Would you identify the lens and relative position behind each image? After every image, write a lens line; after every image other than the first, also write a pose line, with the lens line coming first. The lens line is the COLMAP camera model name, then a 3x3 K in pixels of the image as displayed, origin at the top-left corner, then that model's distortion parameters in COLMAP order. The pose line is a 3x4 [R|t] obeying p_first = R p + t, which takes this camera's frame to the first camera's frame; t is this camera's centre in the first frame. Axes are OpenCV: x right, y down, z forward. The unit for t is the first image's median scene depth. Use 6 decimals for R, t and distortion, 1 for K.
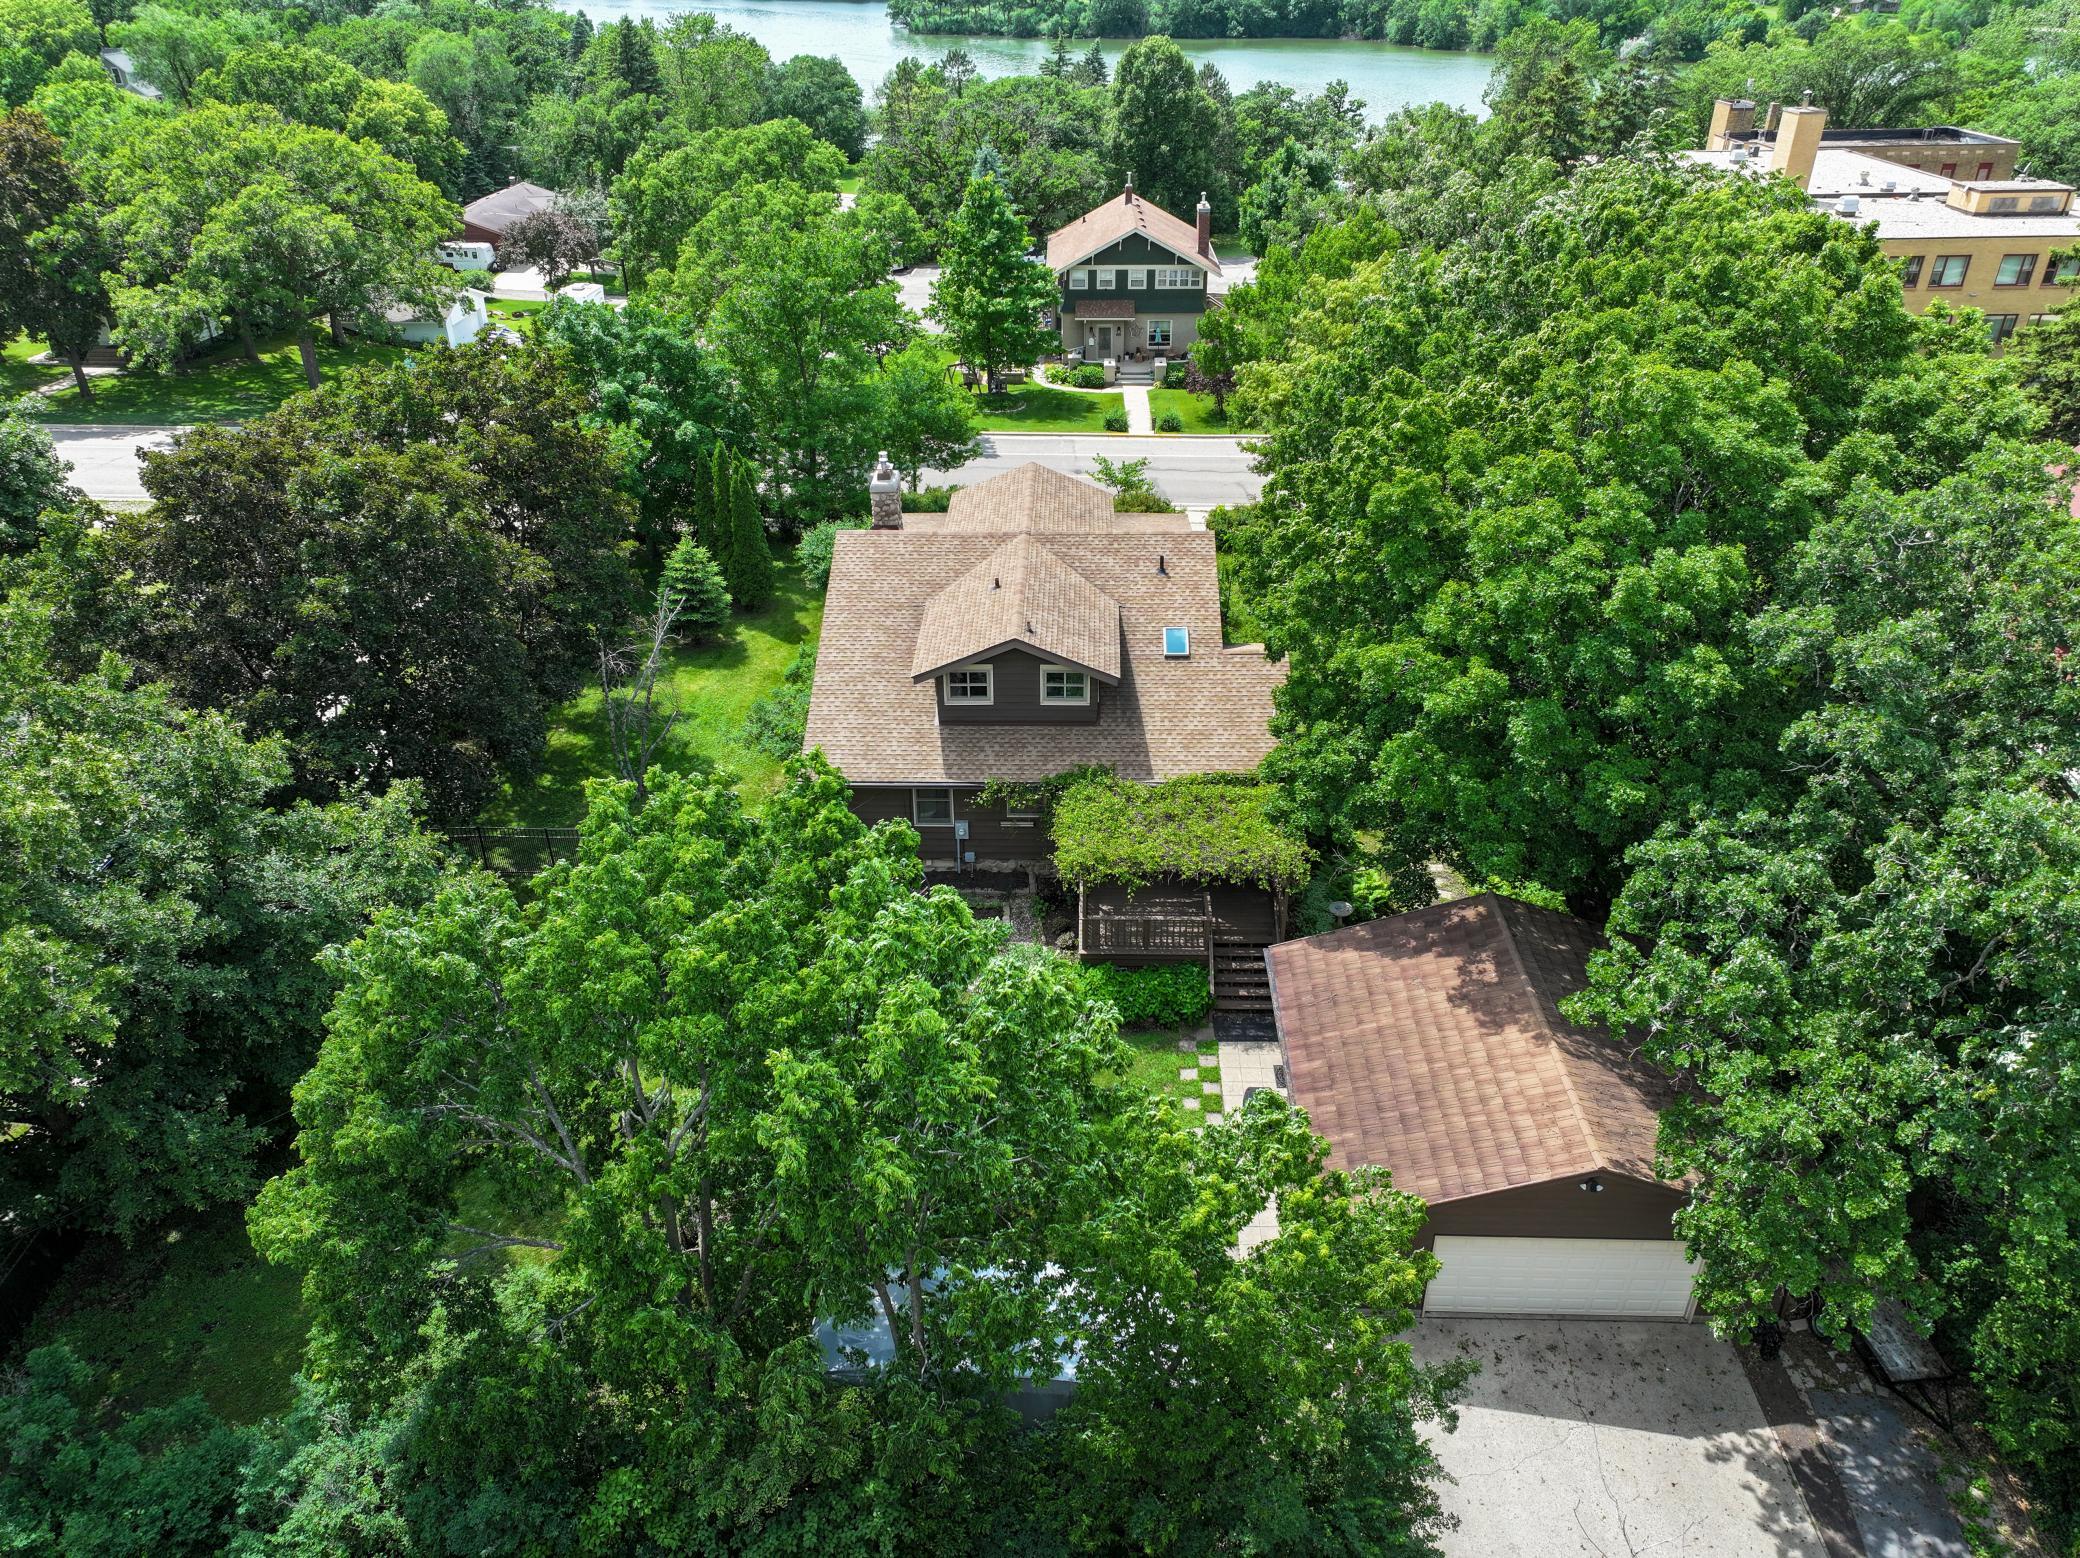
lens RADIAL K [[1431.1, 0, 1040.0], [0, 1431.1, 779.0], [0, 0, 1]] dist [0.000200, -0.000293]
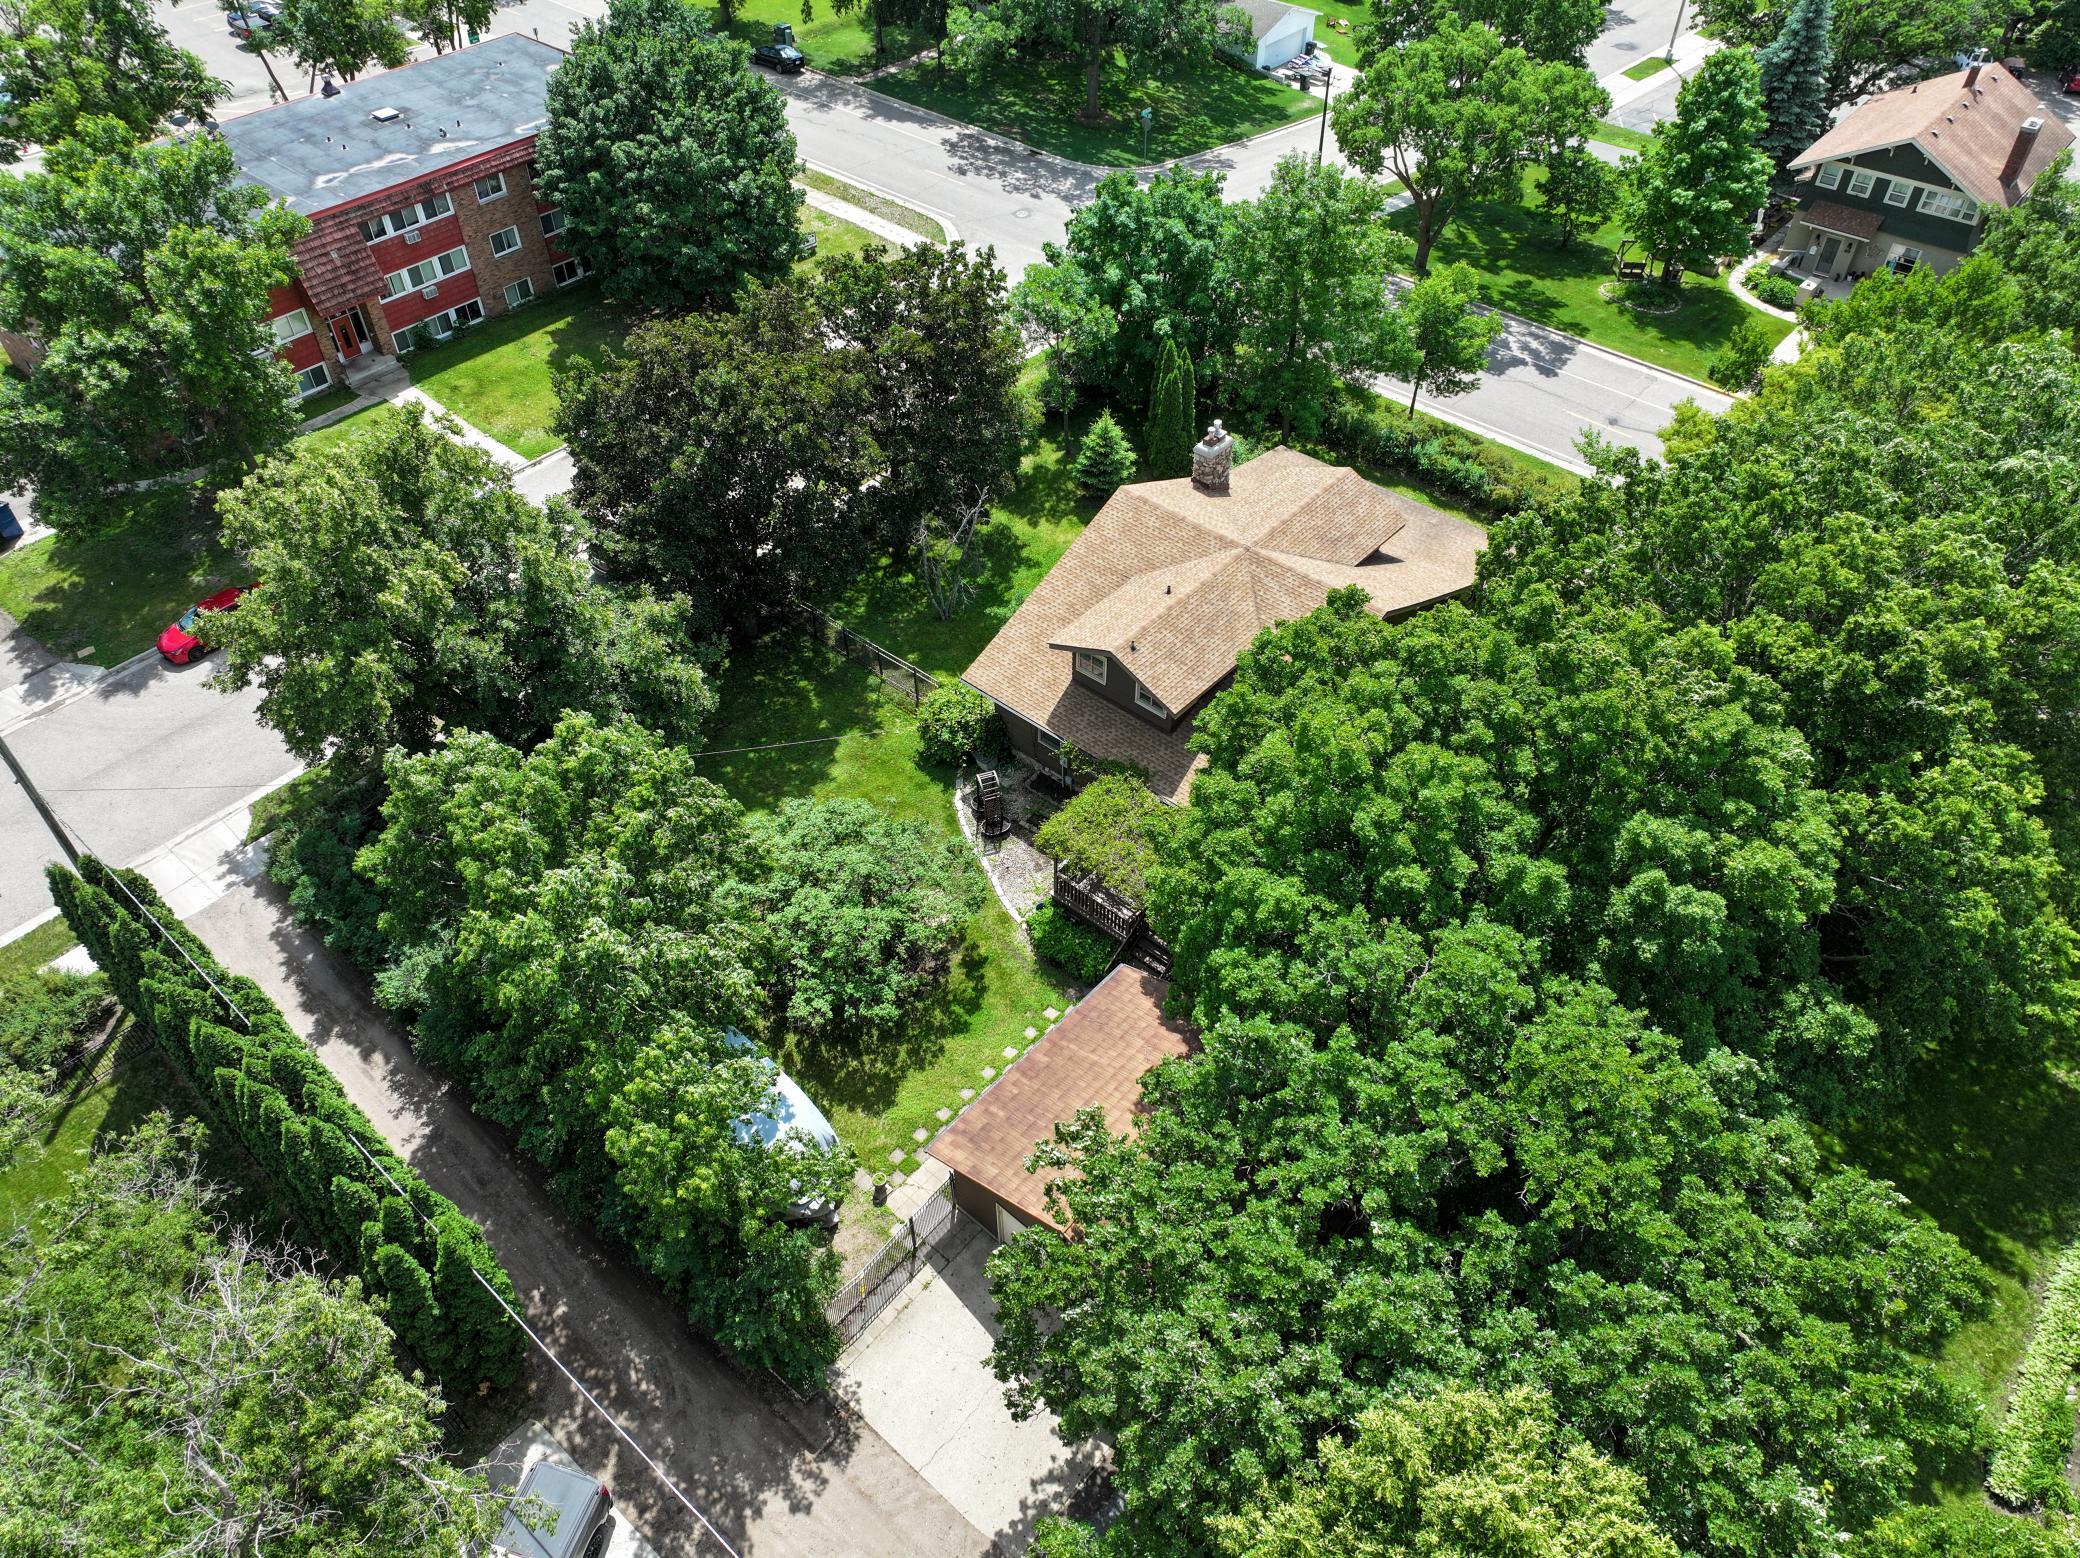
lens RADIAL K [[1431.1, 0, 1040.0], [0, 1431.1, 779.0], [0, 0, 1]] dist [0.000200, -0.000293]
pose [[0.774455, 0.447947, -0.446726, 0.428417], [-0.325721, 0.887691, 0.325439, -0.304925], [0.542334, -0.106530, 0.833382, -0.067267]]
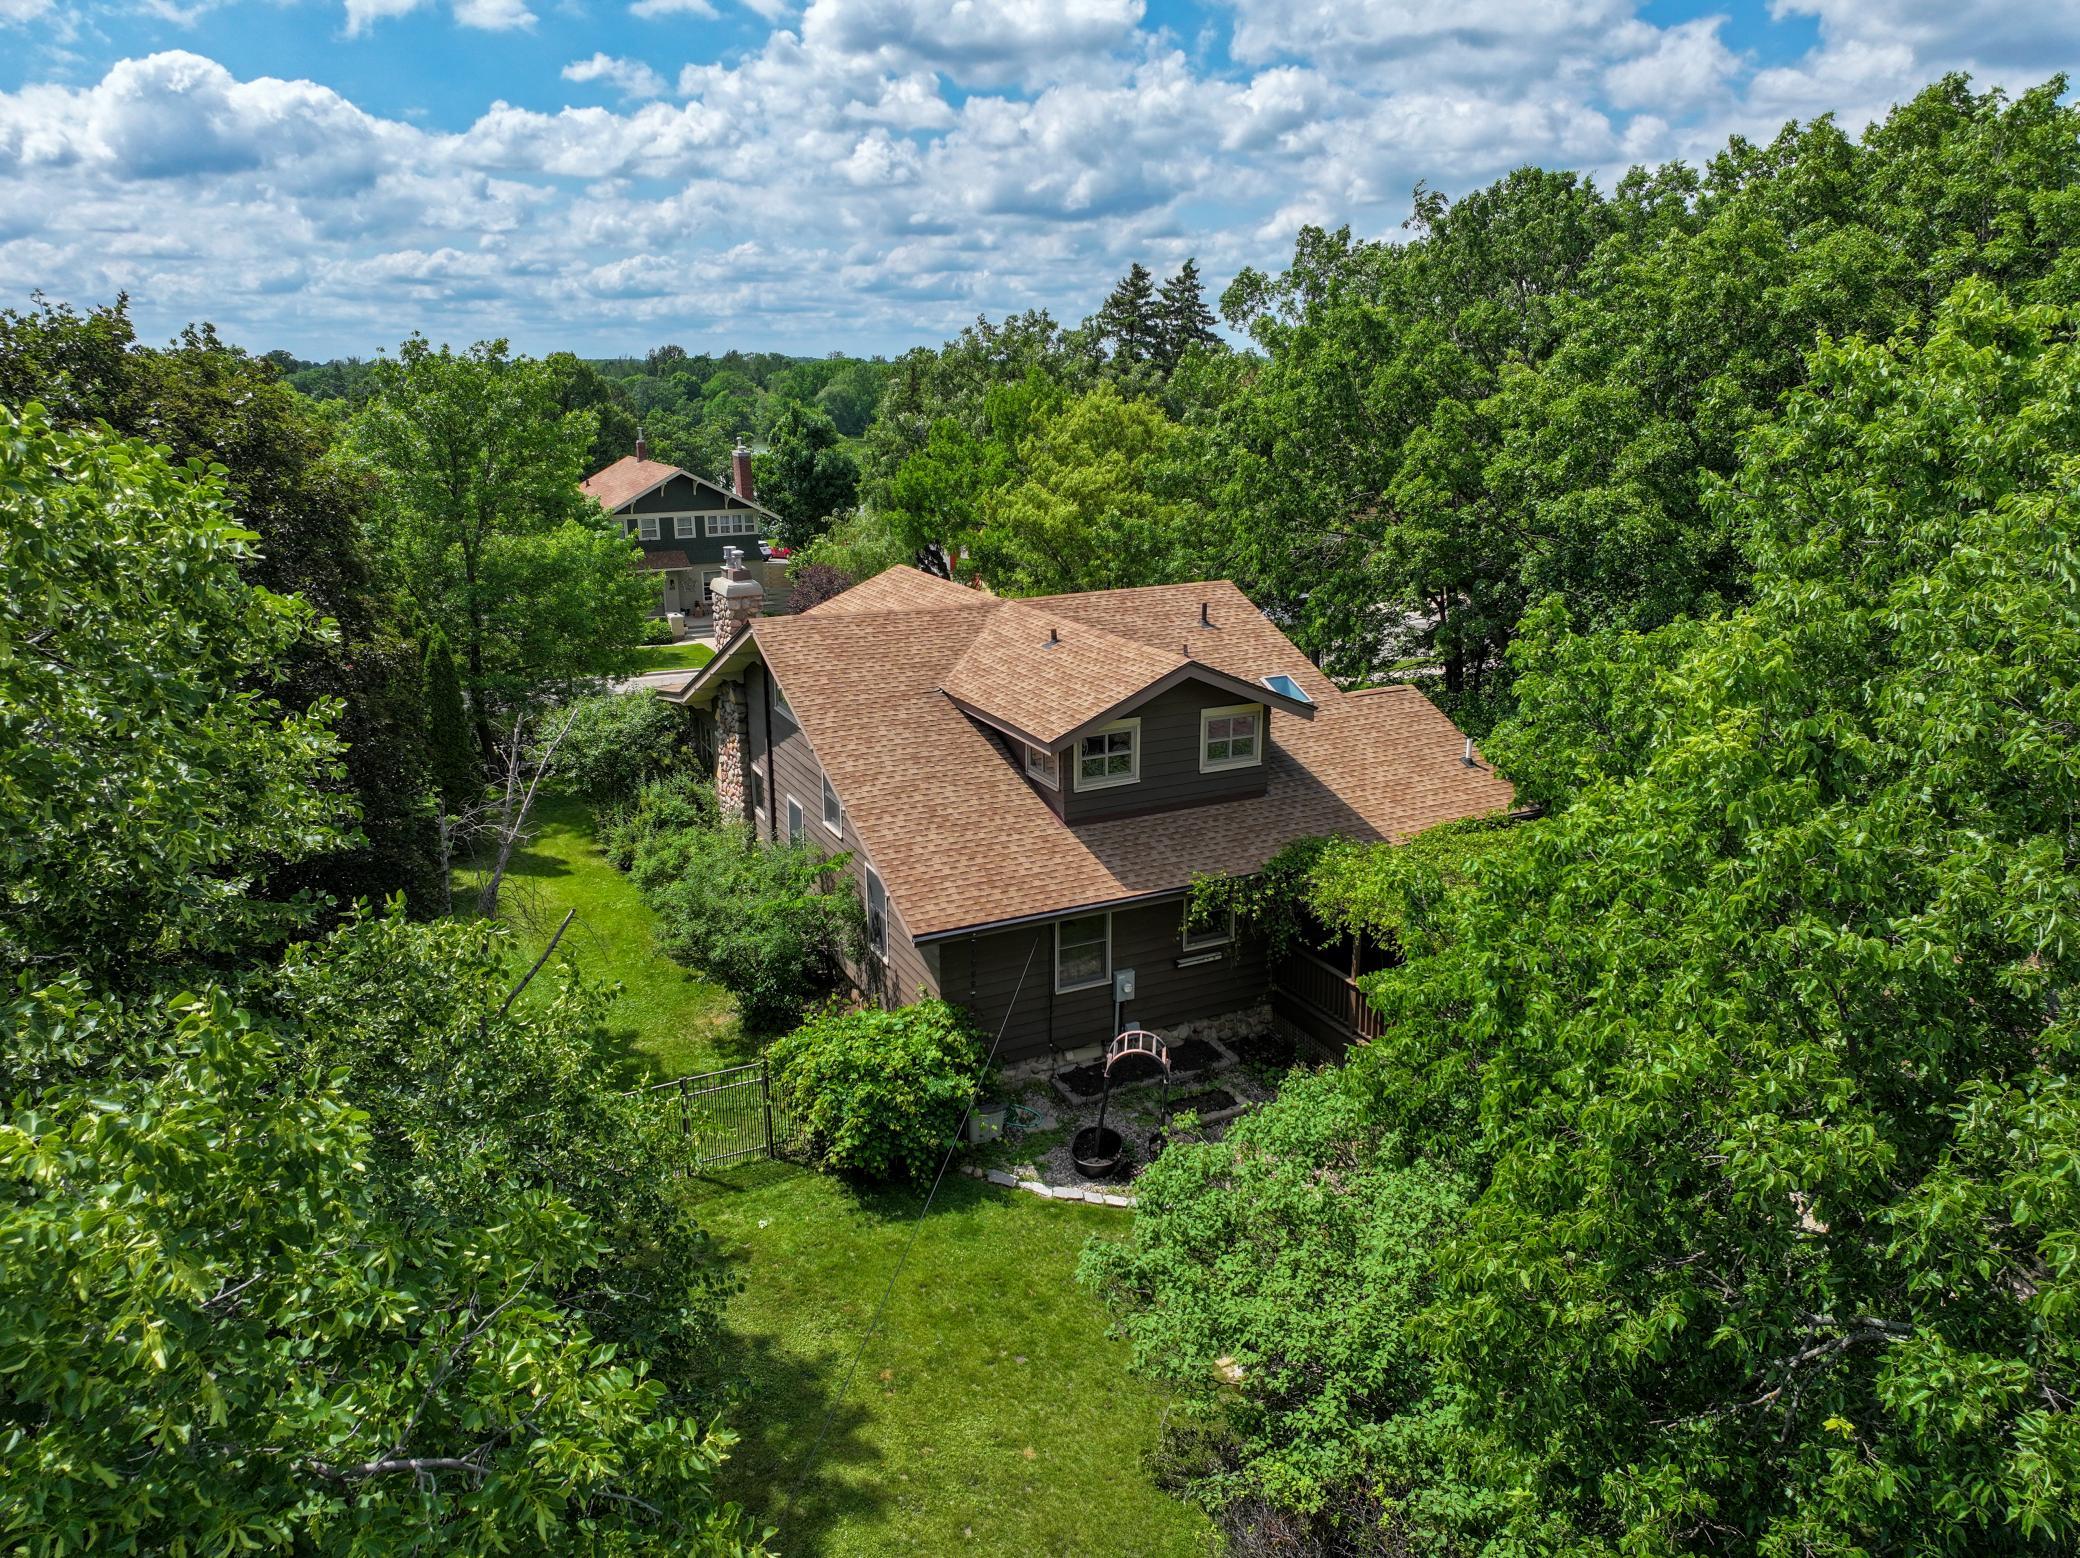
lens RADIAL K [[1431.1, 0, 1040.0], [0, 1431.1, 779.0], [0, 0, 1]] dist [0.000200, -0.000293]
pose [[0.879329, -0.123530, 0.459915, -0.334883], [0.240374, 0.948845, -0.204727, 0.062924], [-0.411098, 0.290574, 0.864040, 0.394771]]
